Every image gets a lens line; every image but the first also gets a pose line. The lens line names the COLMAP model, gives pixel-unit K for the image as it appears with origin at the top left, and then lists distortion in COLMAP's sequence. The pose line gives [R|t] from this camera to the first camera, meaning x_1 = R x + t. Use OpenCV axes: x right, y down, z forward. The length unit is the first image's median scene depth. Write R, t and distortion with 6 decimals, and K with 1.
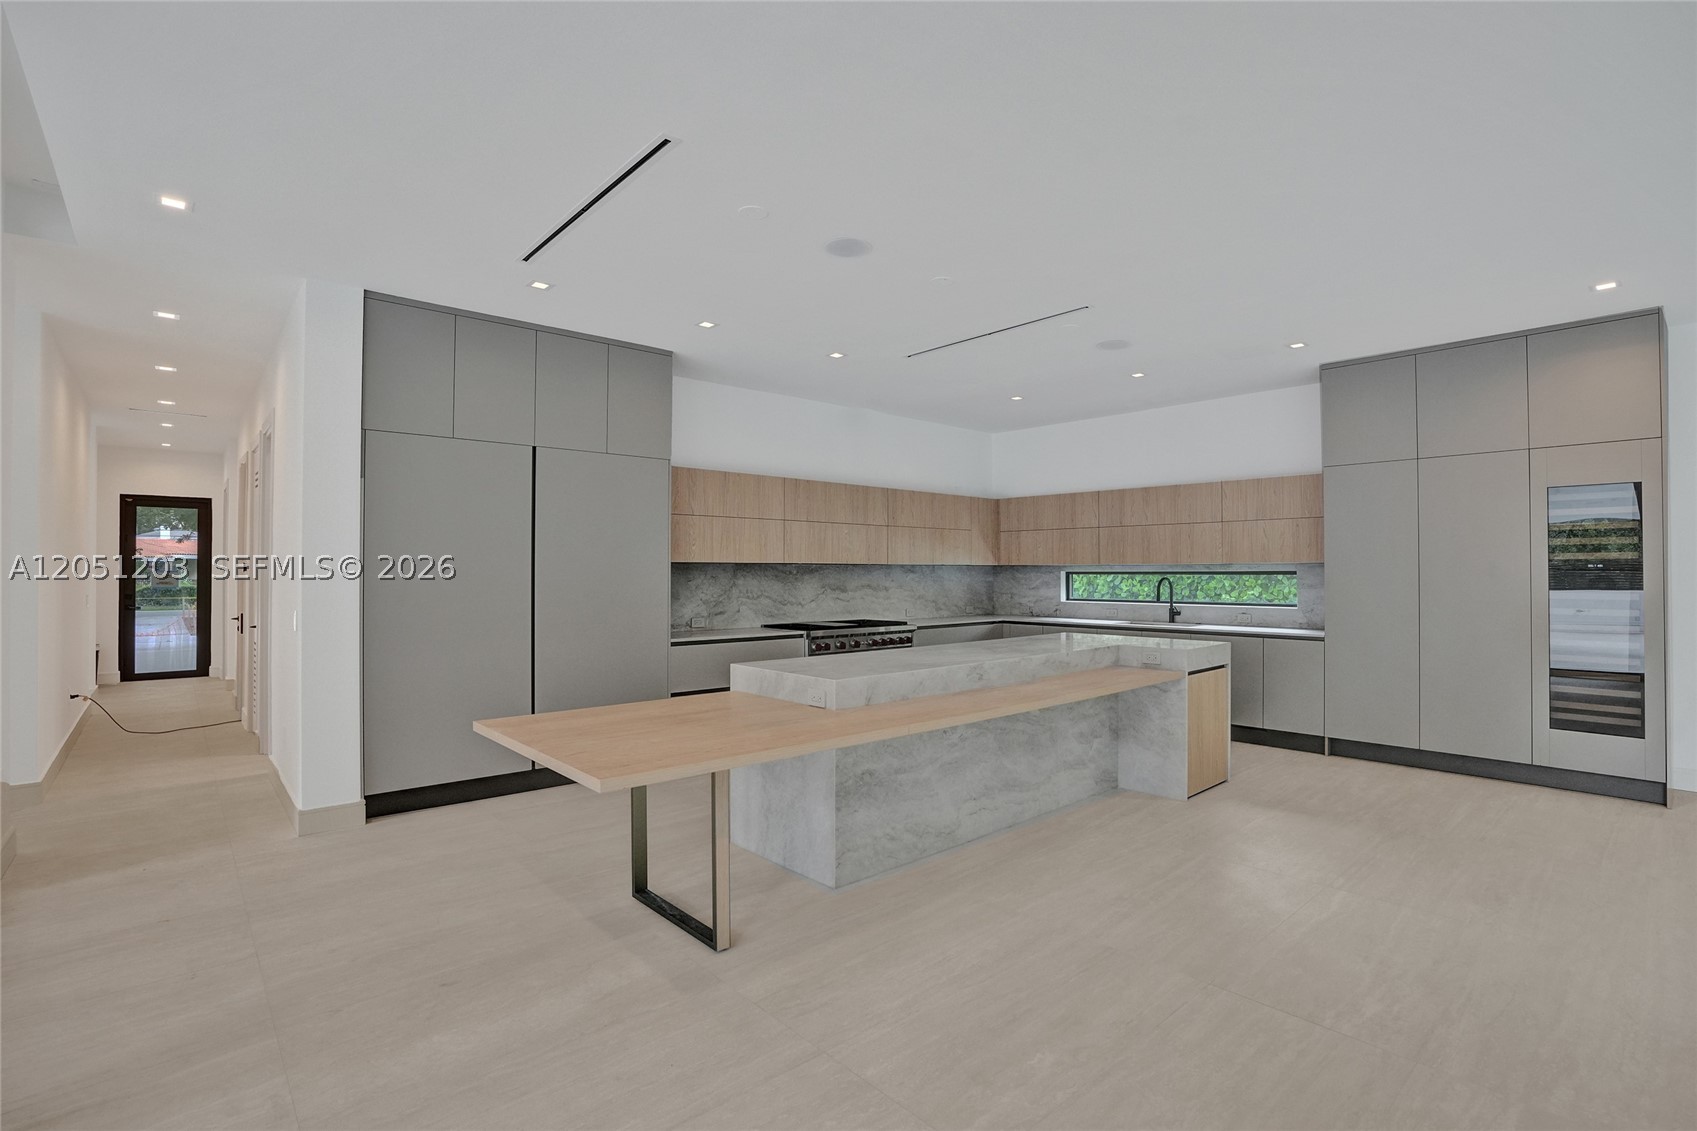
lens RADIAL K [[796.0, 0, 848.5], [0, 796.0, 565.5], [0, 0, 1]] dist [-0.063071, 0.031117]
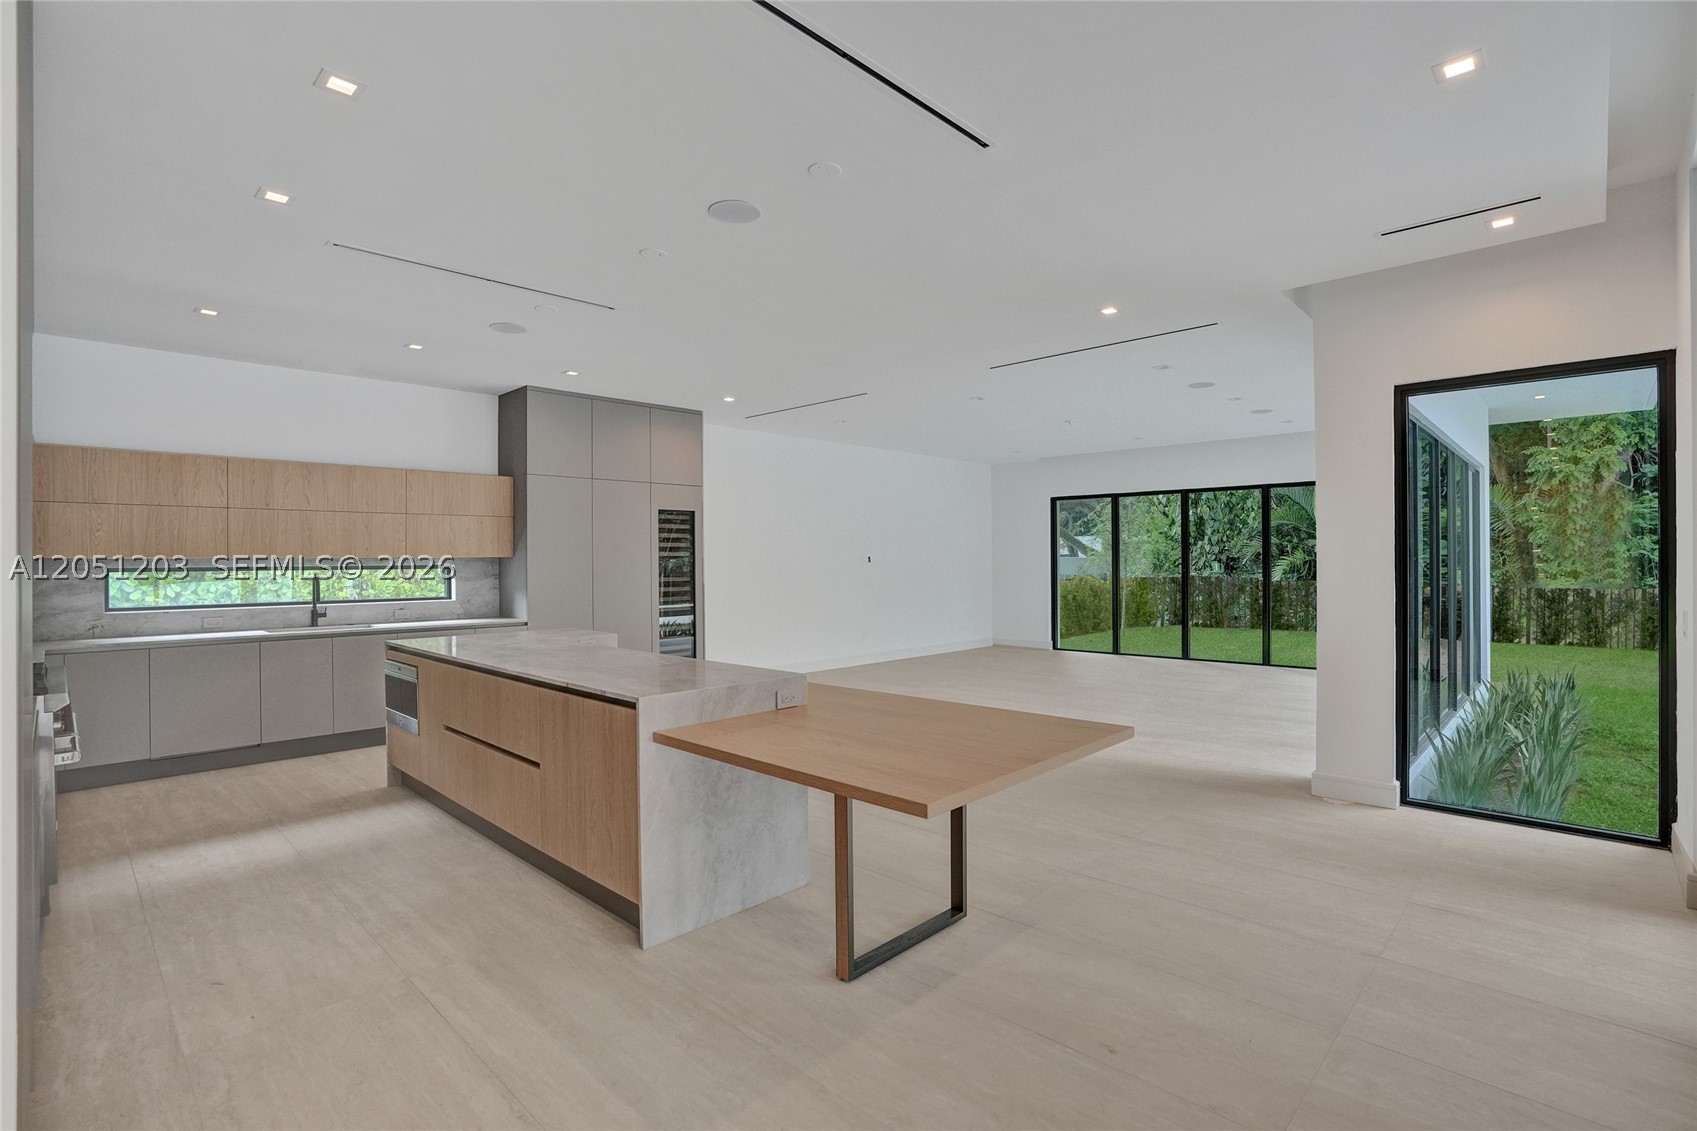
lens RADIAL K [[781.7, 0, 892.9], [0, 781.7, 564.6], [0, 0, 1]] dist [-0.003047, -0.000203]
pose [[-0.086427, -0.005356, 0.996244, -0.539273], [-0.002465, 0.999984, 0.005162, 0.000702], [-0.996255, -0.002010, -0.086439, 0.524179]]
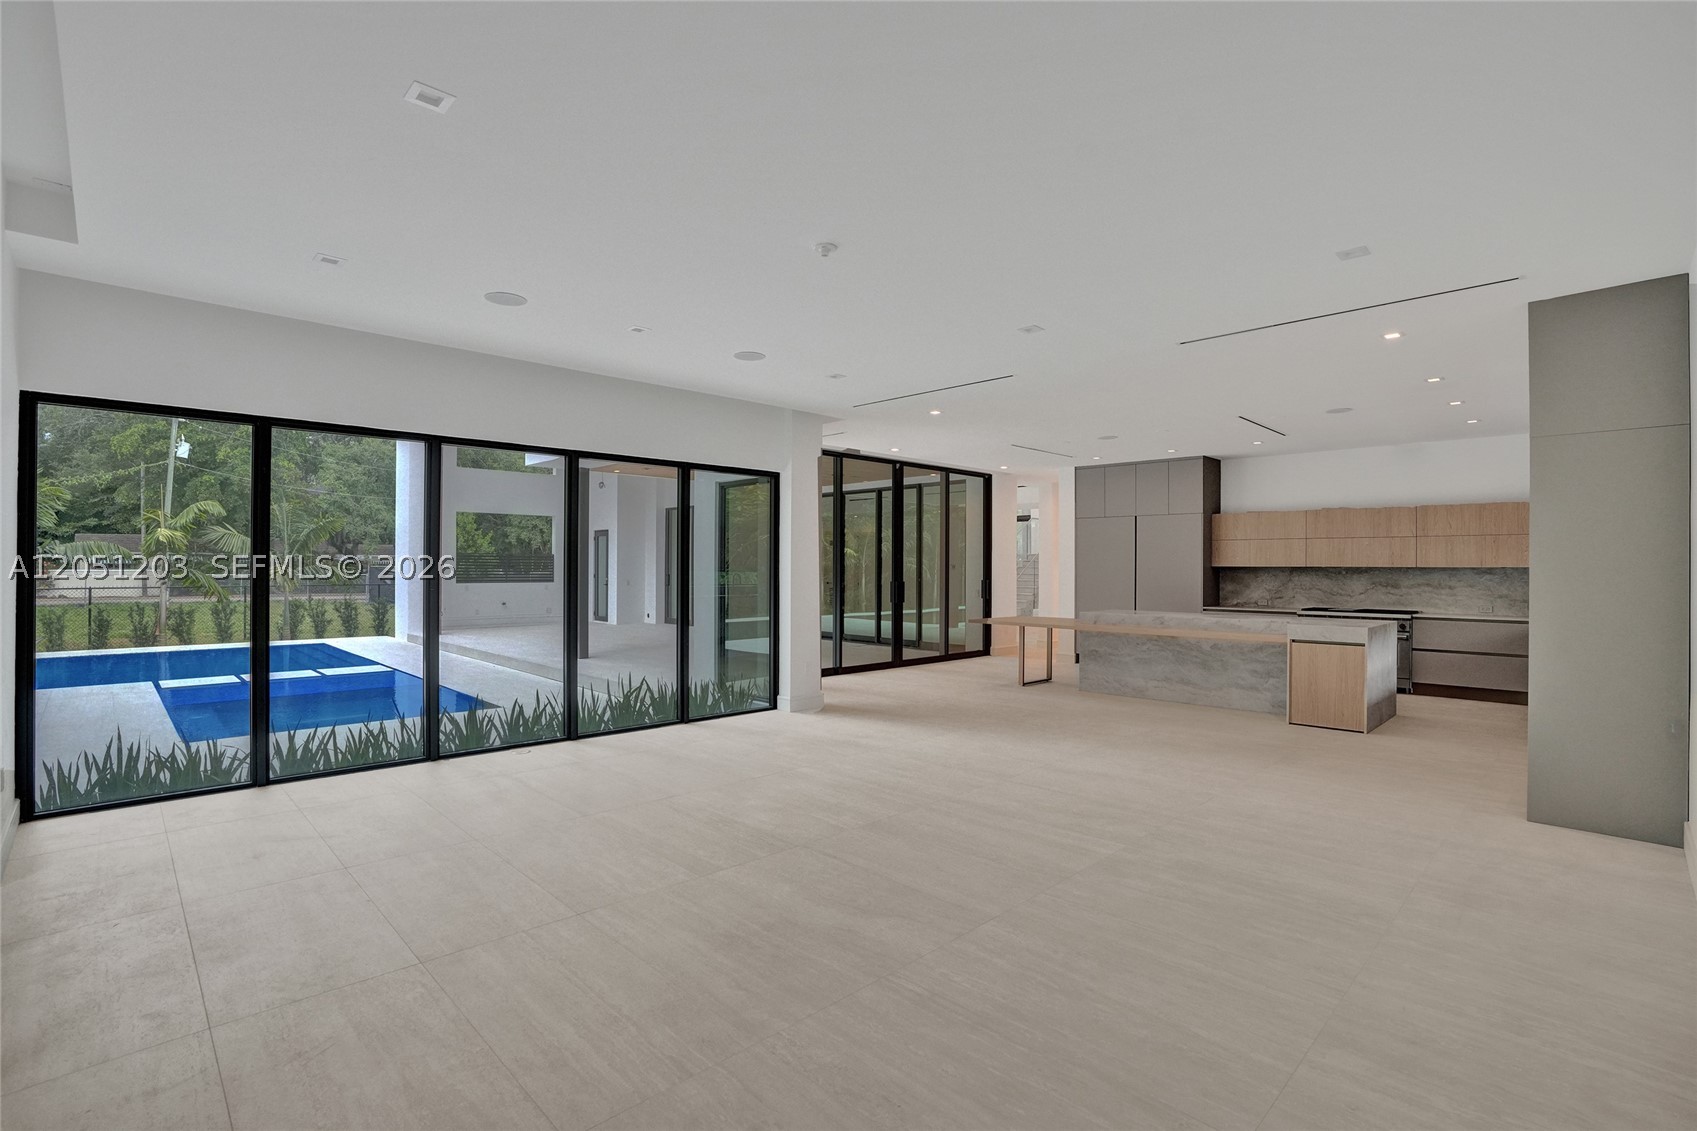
lens RADIAL K [[784.8, 0, 854.1], [0, 784.8, 561.0], [0, 0, 1]] dist [-0.064899, 0.027872]
pose [[0.029123, -0.010057, -0.999525, 1.407476], [0.001071, 0.999949, -0.010030, 0.000101], [0.999575, -0.000779, 0.029132, 0.091138]]
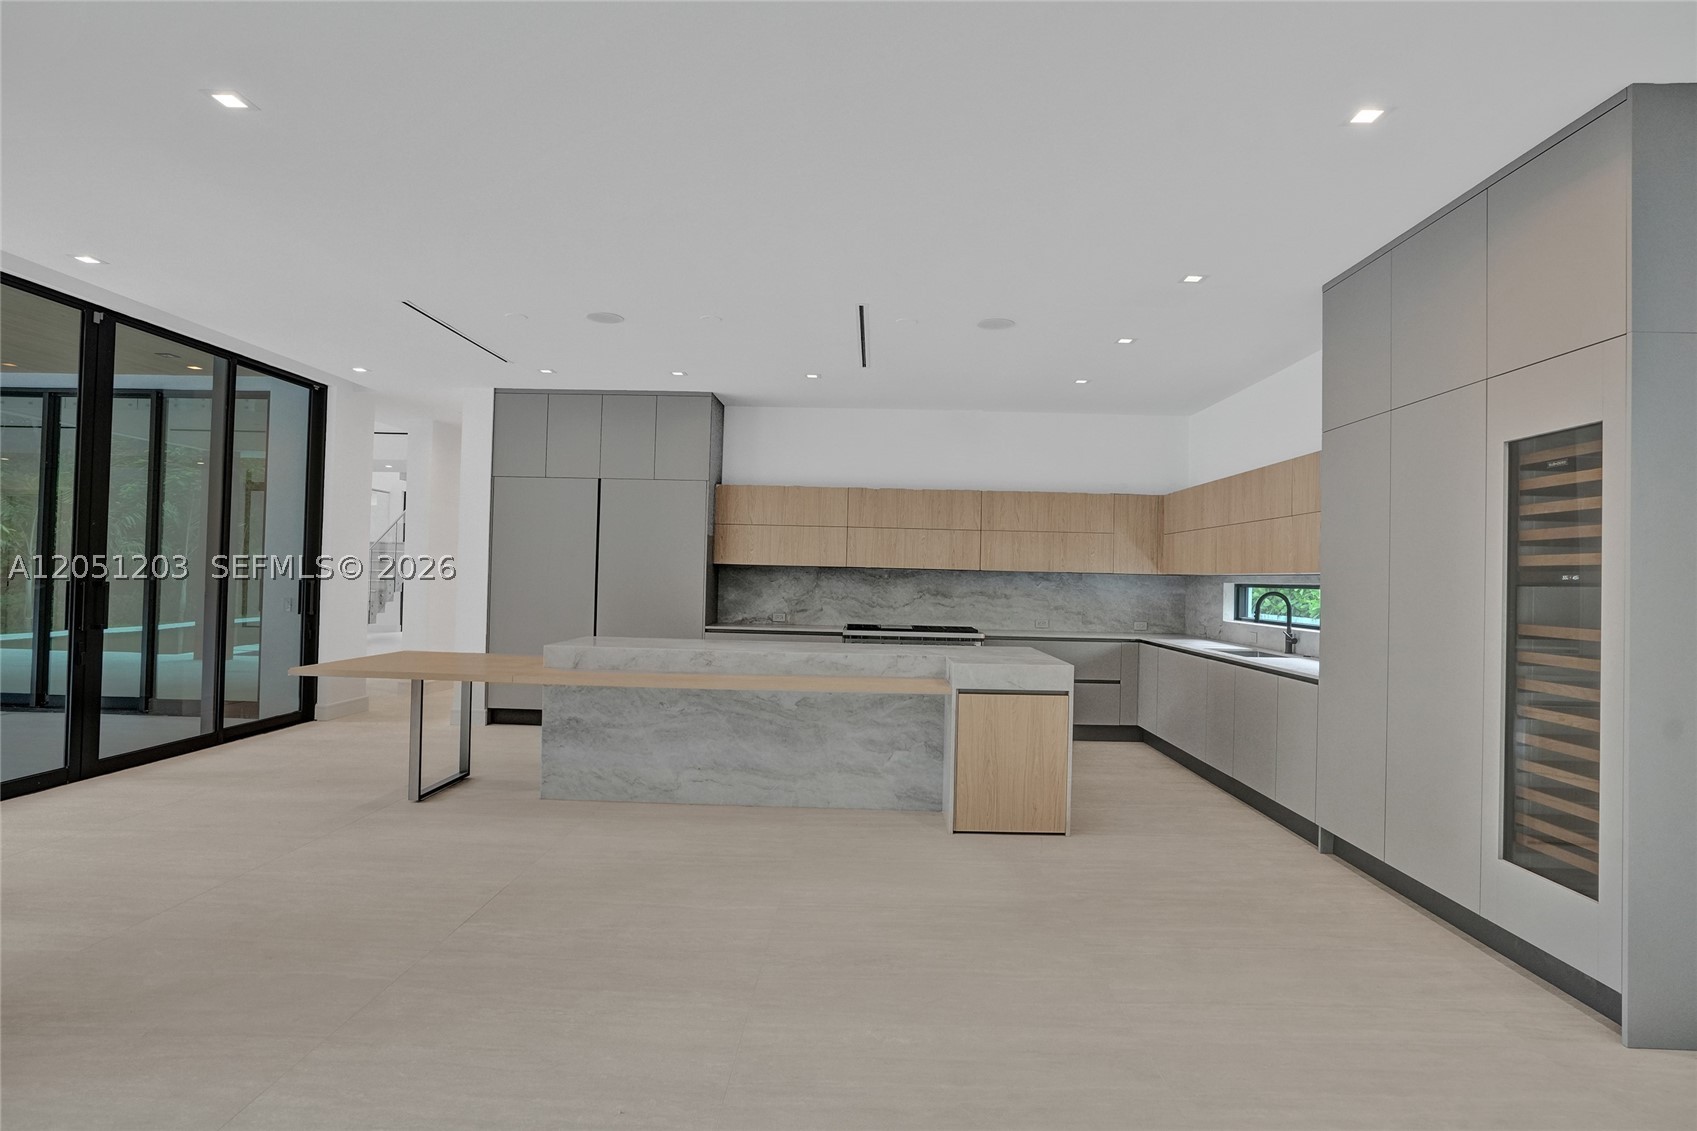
lens RADIAL K [[864.8, 0, 866.0], [0, 864.8, 562.0], [0, 0, 1]] dist [-0.070402, 0.035743]
pose [[0.730130, 0.003964, -0.683297, 0.761114], [-0.018201, 0.999741, -0.013649, 0.006024], [0.683066, 0.022403, 0.730013, 0.163034]]
